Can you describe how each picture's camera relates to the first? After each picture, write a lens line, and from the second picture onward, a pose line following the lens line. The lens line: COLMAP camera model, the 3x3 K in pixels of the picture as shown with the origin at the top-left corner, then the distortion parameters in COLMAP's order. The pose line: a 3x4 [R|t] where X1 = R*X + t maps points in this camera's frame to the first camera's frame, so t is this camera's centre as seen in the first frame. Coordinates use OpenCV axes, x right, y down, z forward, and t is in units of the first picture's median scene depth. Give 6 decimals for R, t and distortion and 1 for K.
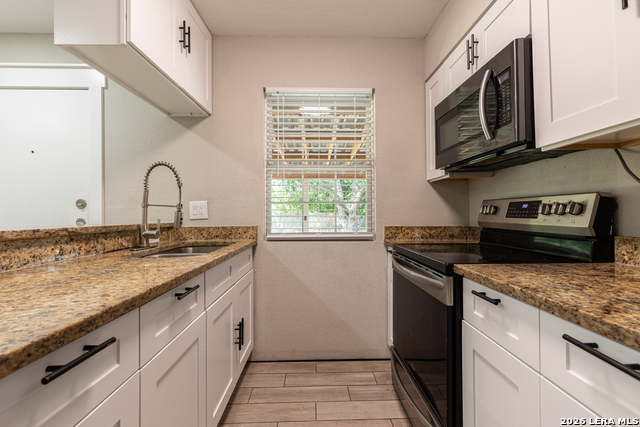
lens RADIAL K [[288.1, 0, 321.6], [0, 288.1, 211.6], [0, 0, 1]] dist [0.005870, 0.000125]
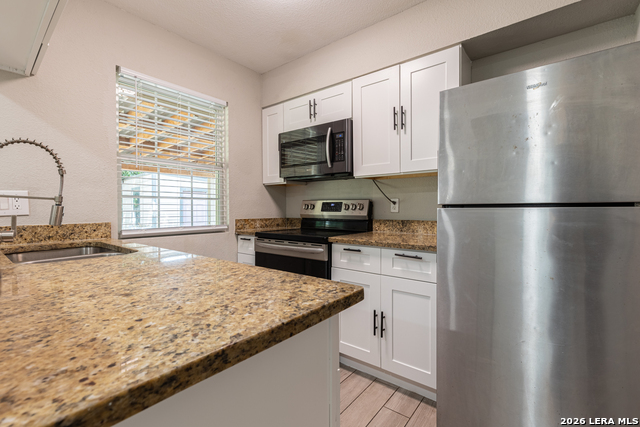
lens RADIAL K [[288.1, 0, 324.3], [0, 288.1, 212.4], [0, 0, 1]] dist [0.005870, 0.000125]
pose [[0.639289, -0.006690, 0.768937, -0.523697], [-0.009068, 0.999827, 0.016237, -0.000981], [-0.768913, -0.017353, 0.639118, -0.067472]]
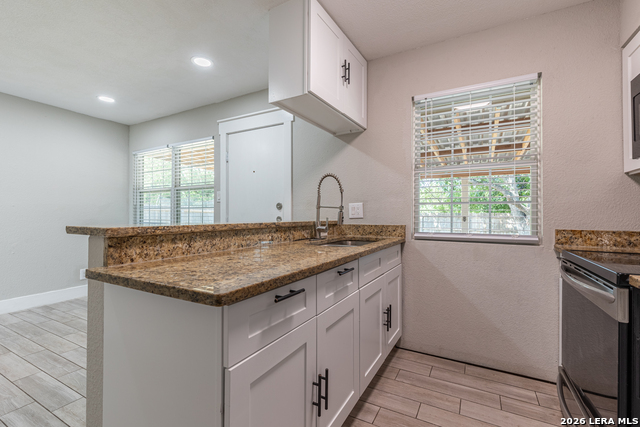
lens RADIAL K [[288.1, 0, 321.6], [0, 288.1, 212.3], [0, 0, 1]] dist [0.005870, 0.000125]
pose [[0.862012, 0.003147, -0.506878, 0.060707], [-0.002135, 0.999994, 0.002578, -0.000791], [0.506884, -0.001140, 0.862014, -0.110725]]
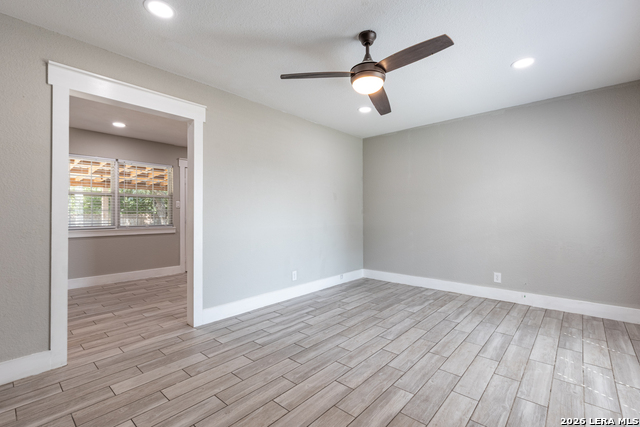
lens RADIAL K [[288.1, 0, 321.7], [0, 288.1, 208.6], [0, 0, 1]] dist [0.005870, 0.000125]
pose [[0.685897, 0.014521, 0.727554, -2.428534], [0.002333, 0.999752, -0.022153, 0.016608], [-0.727695, 0.016892, 0.685693, -1.847017]]
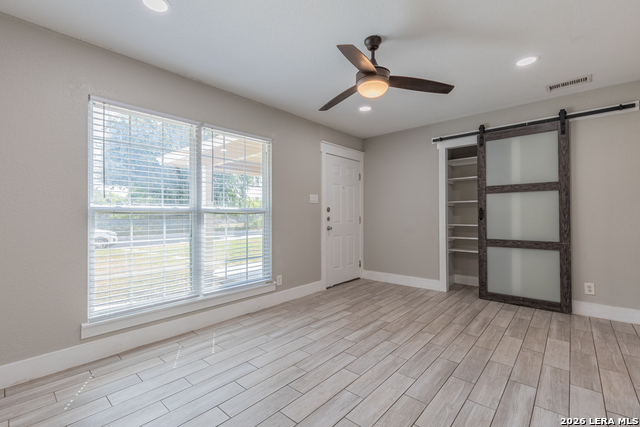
lens RADIAL K [[288.1, 0, 323.3], [0, 288.1, 212.4], [0, 0, 1]] dist [0.005870, 0.000125]
pose [[-0.677994, -0.002651, -0.735063, -0.560263], [0.008491, 0.999899, -0.011438, 0.015035], [0.735018, -0.013997, -0.677903, -0.611454]]
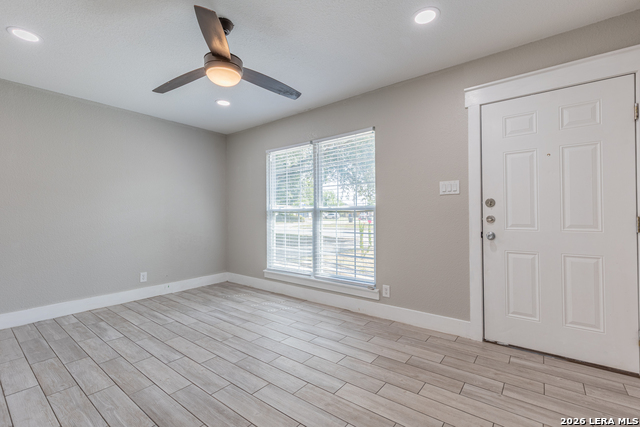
lens RADIAL K [[288.1, 0, 320.3], [0, 288.1, 212.0], [0, 0, 1]] dist [0.005870, 0.000125]
pose [[-0.768261, 0.010949, 0.640043, -2.428842], [0.006791, 0.999937, -0.008954, 0.014428], [-0.640100, -0.002532, -0.768287, -0.658530]]
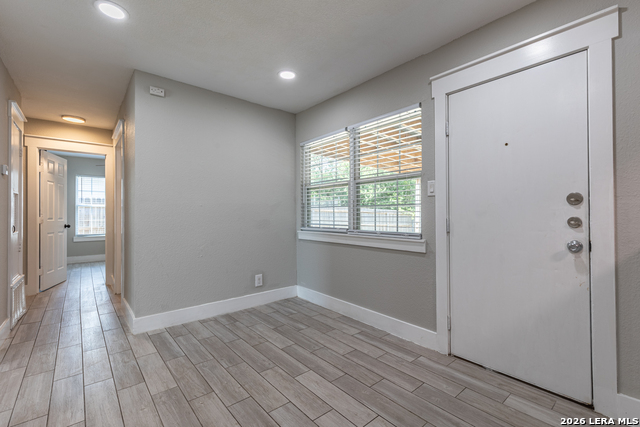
lens RADIAL K [[288.1, 0, 322.4], [0, 288.1, 212.1], [0, 0, 1]] dist [0.005870, 0.000125]
pose [[0.625690, -0.000545, -0.780071, -0.701208], [0.004926, 0.999983, 0.003253, 0.003491], [0.780056, -0.005878, 0.625682, -0.033431]]
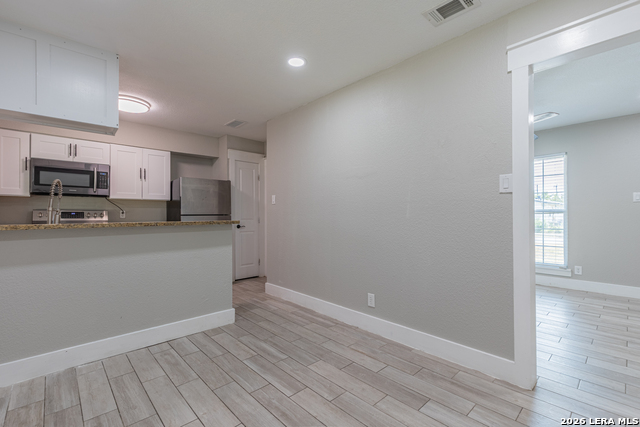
lens RADIAL K [[288.1, 0, 321.5], [0, 288.1, 215.0], [0, 0, 1]] dist [0.005870, 0.000125]
pose [[-0.660535, 0.007640, 0.750756, -2.070860], [0.004815, 0.999971, -0.005940, 0.015706], [-0.750780, -0.000309, -0.660552, 0.792422]]
